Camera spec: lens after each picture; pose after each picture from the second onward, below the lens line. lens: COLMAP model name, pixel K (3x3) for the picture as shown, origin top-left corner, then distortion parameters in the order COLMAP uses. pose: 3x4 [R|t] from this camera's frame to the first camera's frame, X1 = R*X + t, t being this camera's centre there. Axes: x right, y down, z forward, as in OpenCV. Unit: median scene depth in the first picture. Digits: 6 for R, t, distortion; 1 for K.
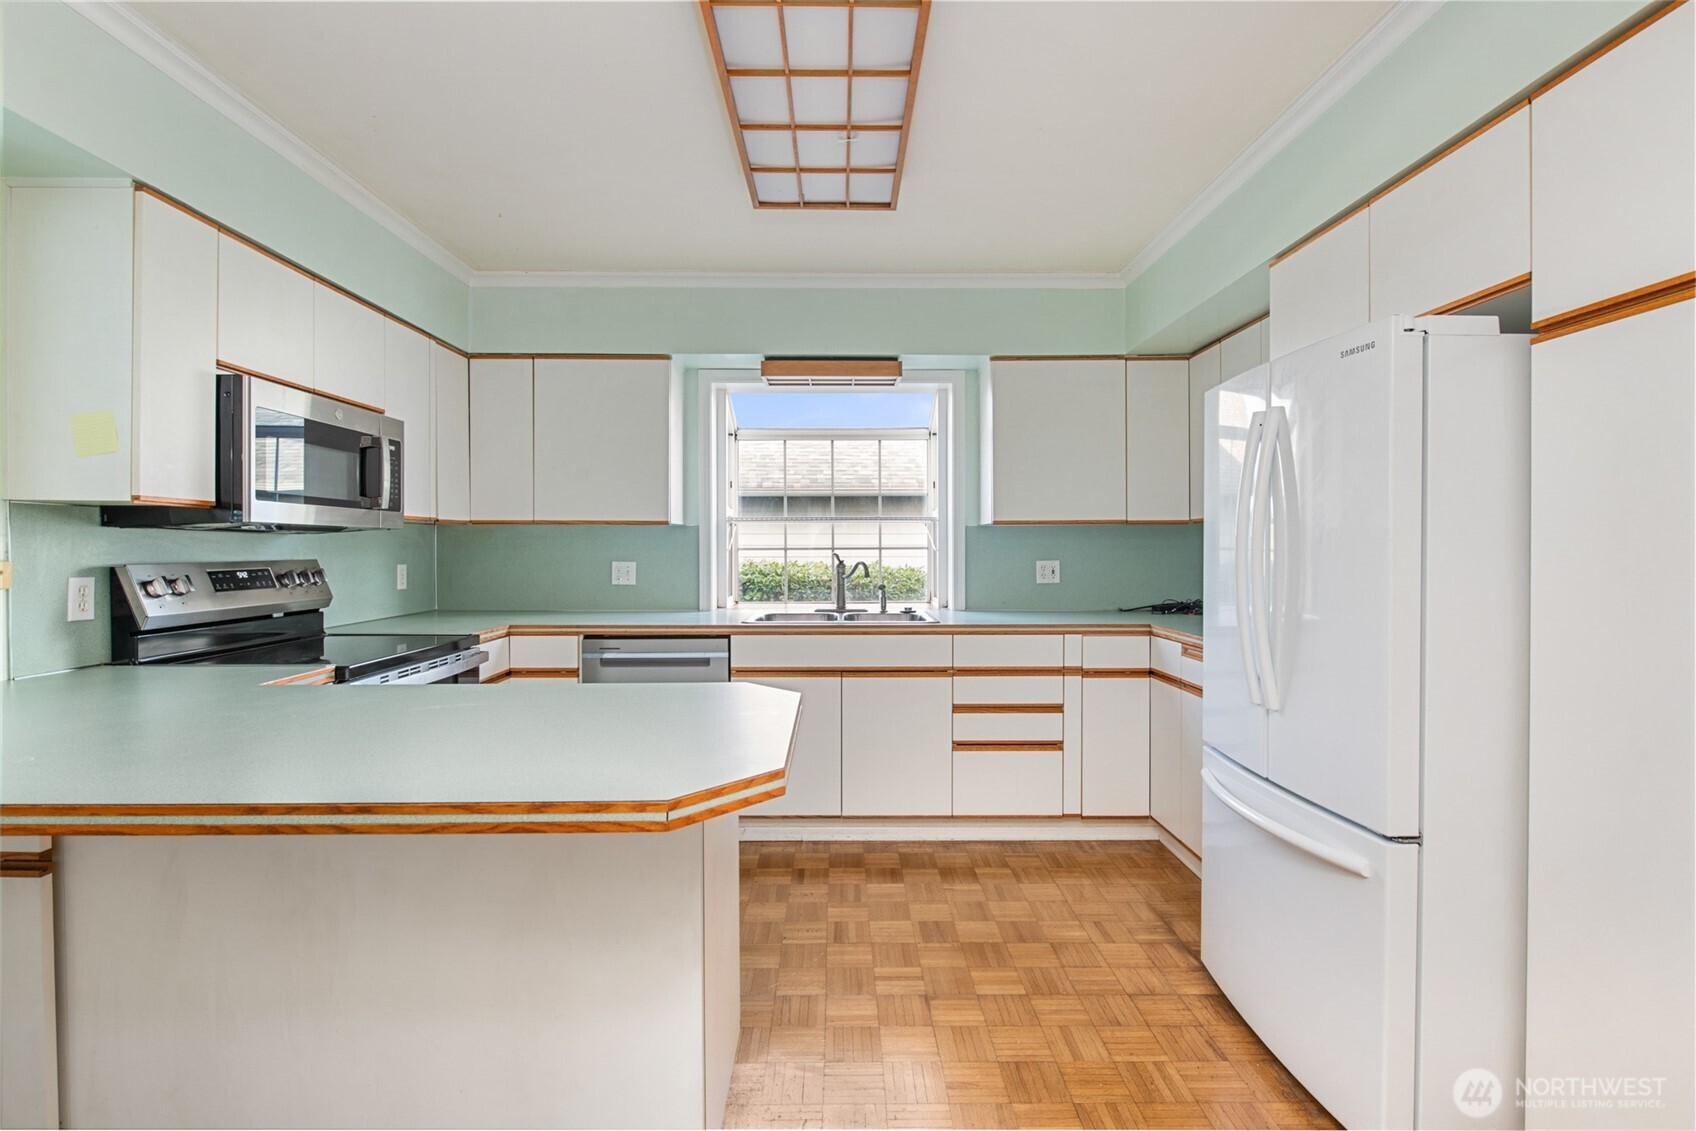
lens RADIAL K [[777.2, 0, 851.5], [0, 777.2, 551.0], [0, 0, 1]] dist [0.000845, 0.000171]
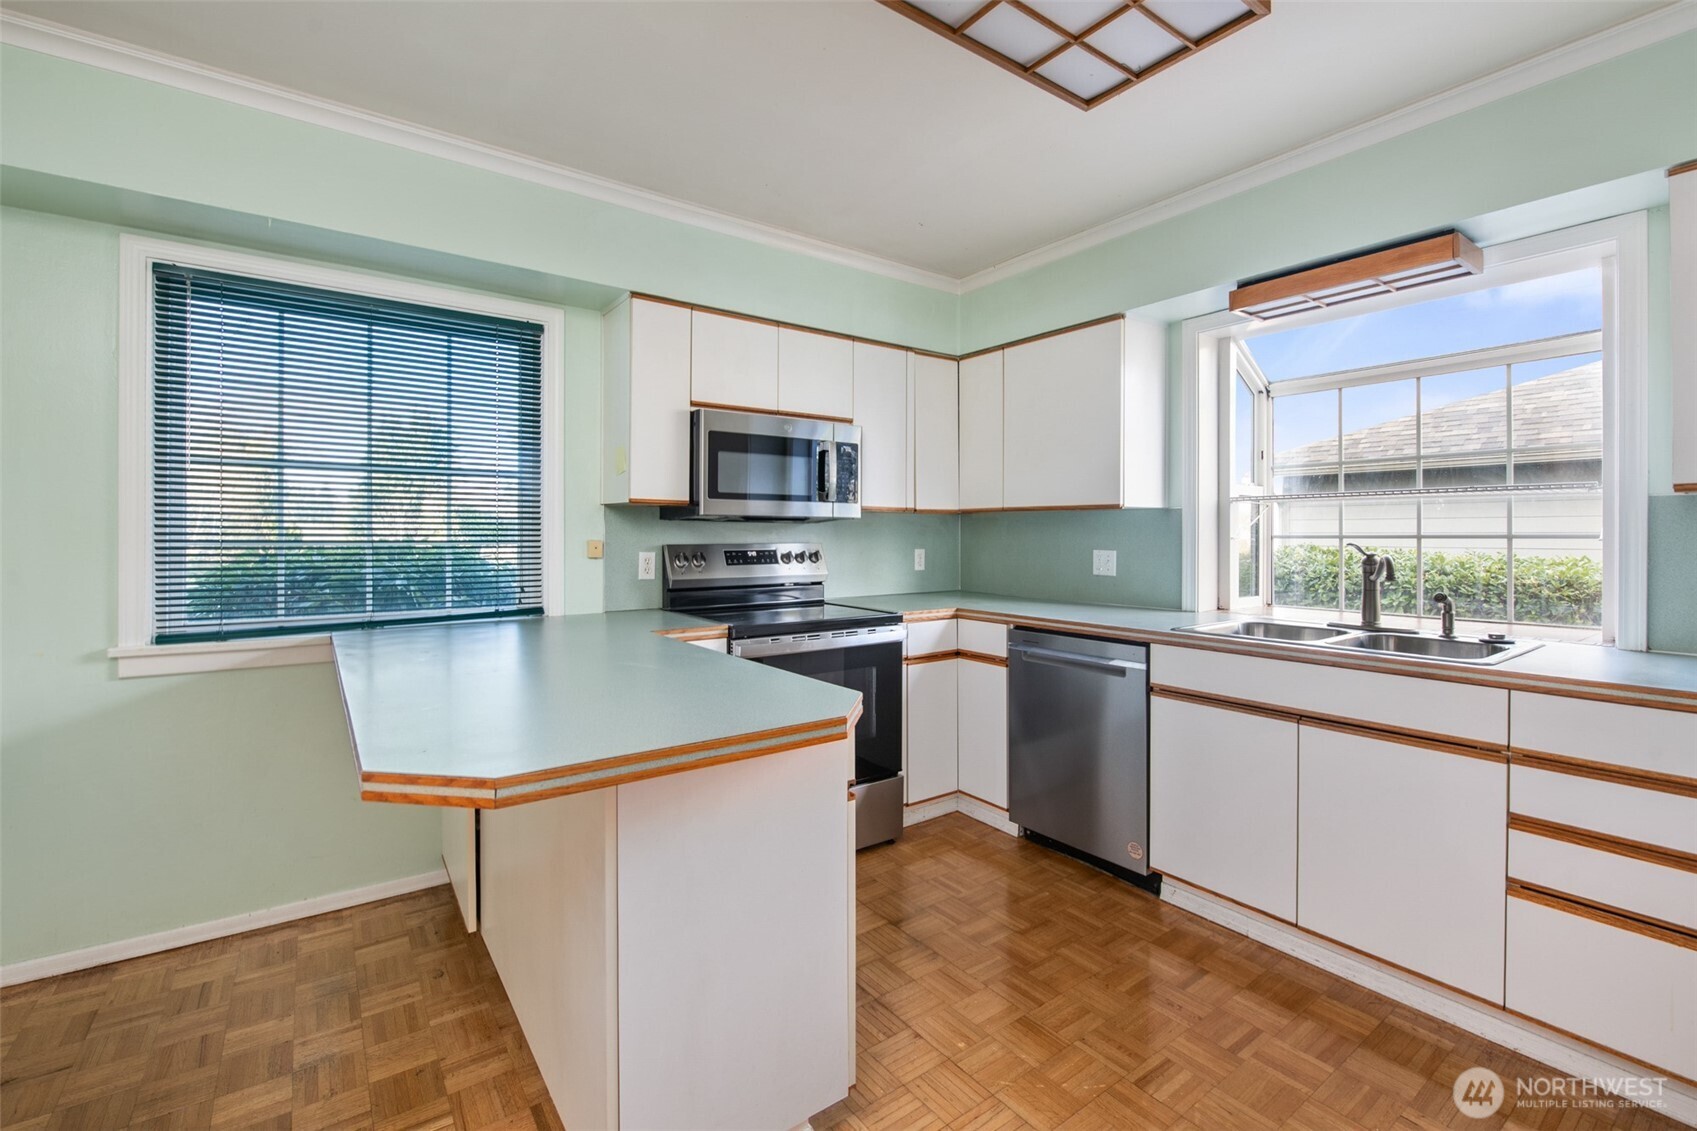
lens RADIAL K [[743.6, 0, 843.4], [0, 743.6, 536.7], [0, 0, 1]] dist [-0.002230, -0.007069]
pose [[0.569498, 0.004428, -0.821980, 0.296190], [-0.006769, 0.999977, 0.000697, -0.000655], [0.821965, 0.005167, 0.569515, 0.296329]]
